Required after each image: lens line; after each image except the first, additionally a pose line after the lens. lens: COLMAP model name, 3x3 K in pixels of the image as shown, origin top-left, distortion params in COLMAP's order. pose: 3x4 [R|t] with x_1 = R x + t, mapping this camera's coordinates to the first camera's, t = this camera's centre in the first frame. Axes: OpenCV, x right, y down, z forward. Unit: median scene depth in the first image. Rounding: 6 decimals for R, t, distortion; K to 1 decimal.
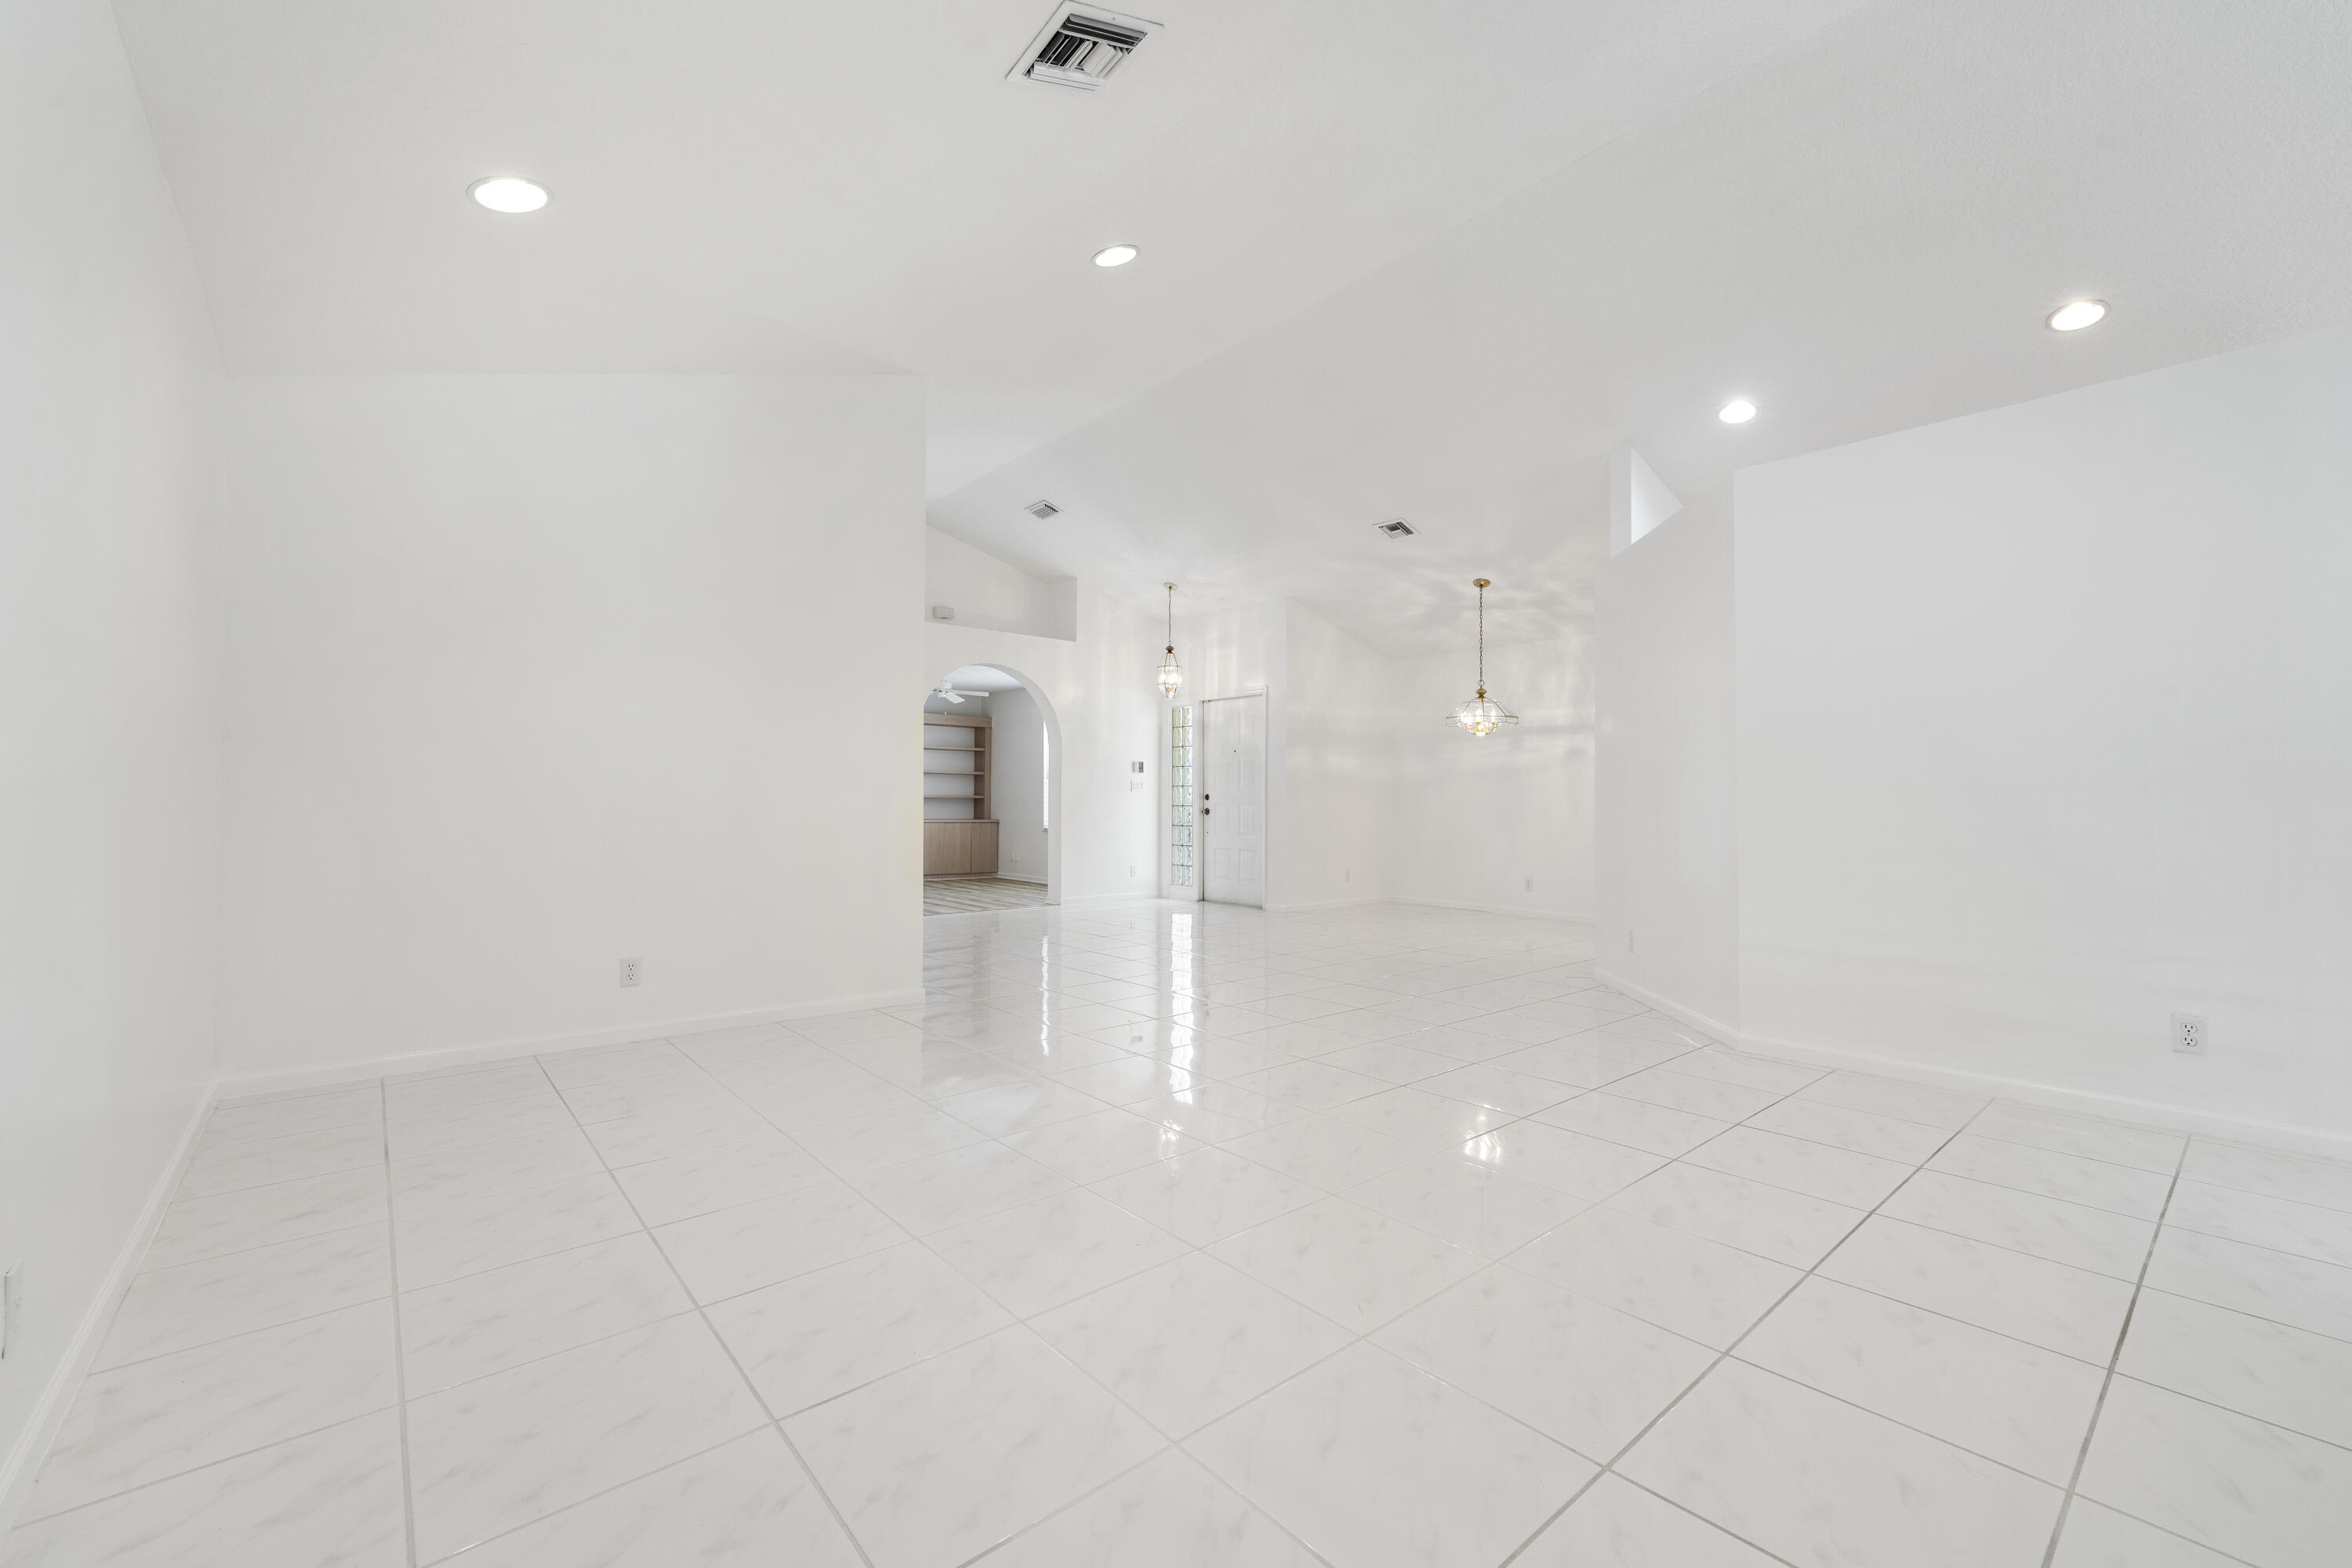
lens RADIAL K [[964.5, 0, 1173.6], [0, 964.5, 790.6], [0, 0, 1]] dist [-0.000317, -0.000347]
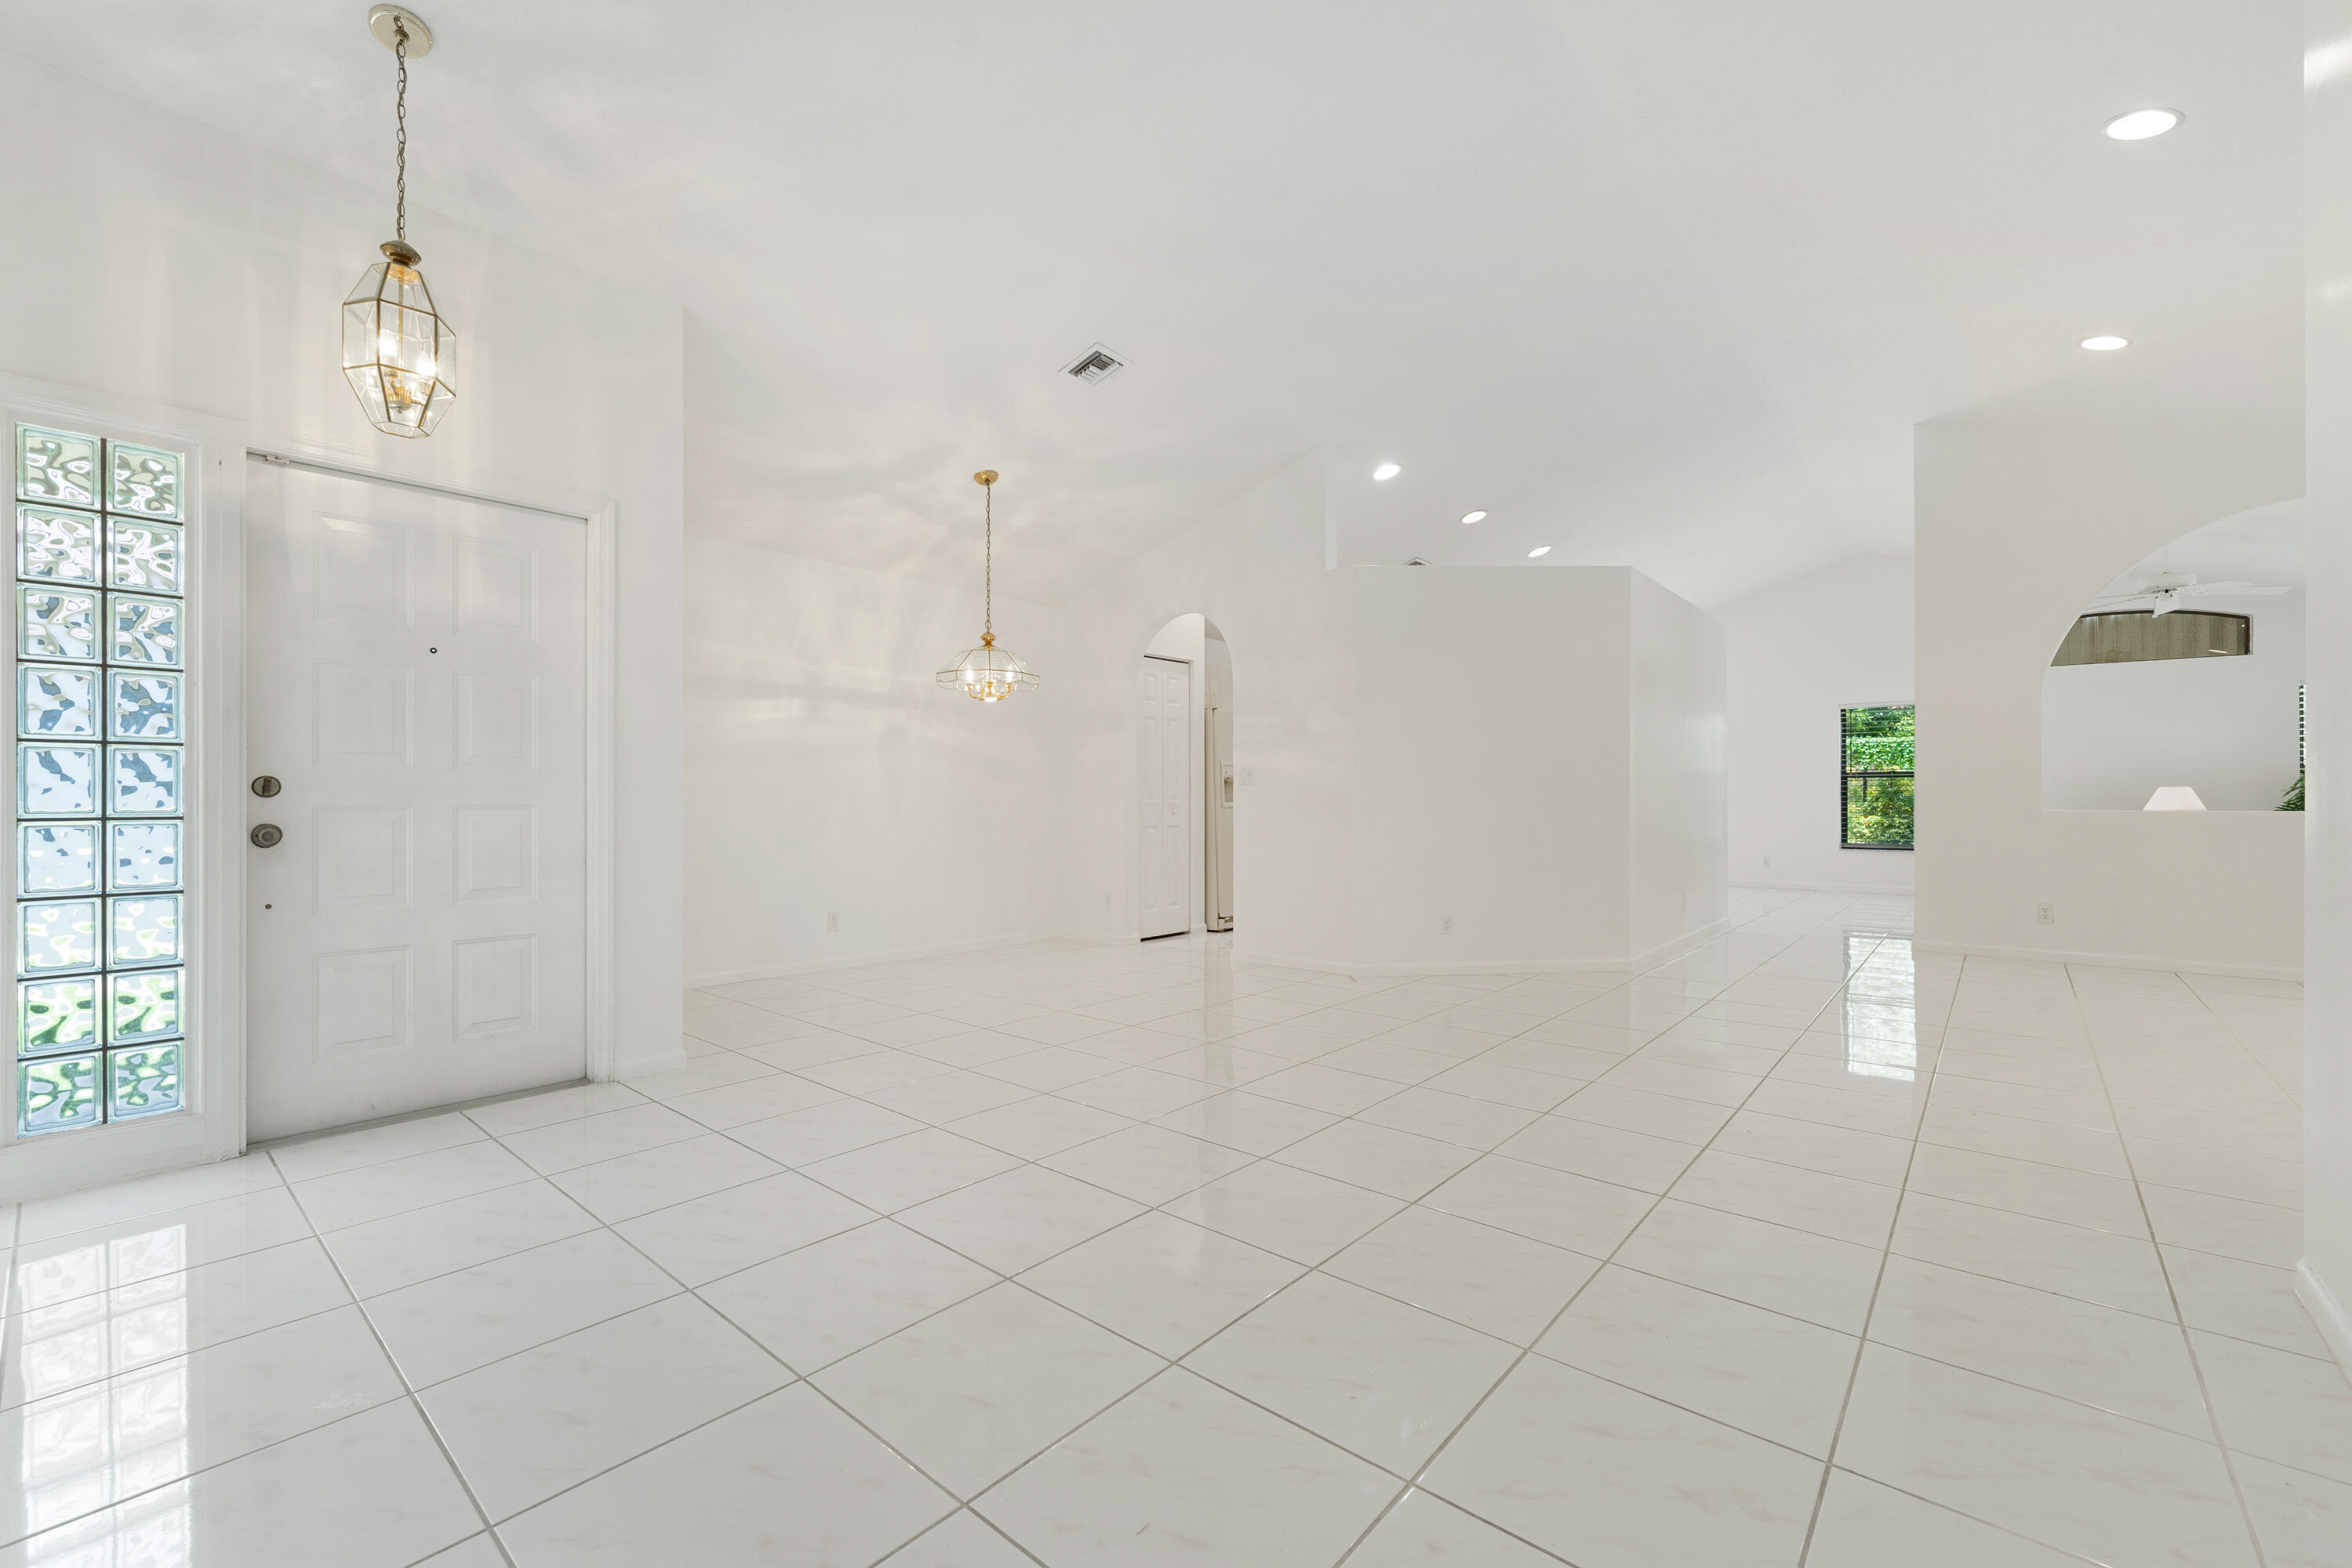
lens RADIAL K [[964.5, 0, 1173.6], [0, 964.5, 790.6], [0, 0, 1]] dist [-0.000317, -0.000347]
pose [[-0.162525, 0.006269, 0.986684, -0.322295], [-0.007530, 0.999943, -0.007593, 0.008730], [-0.986676, -0.008663, -0.162469, 0.834203]]
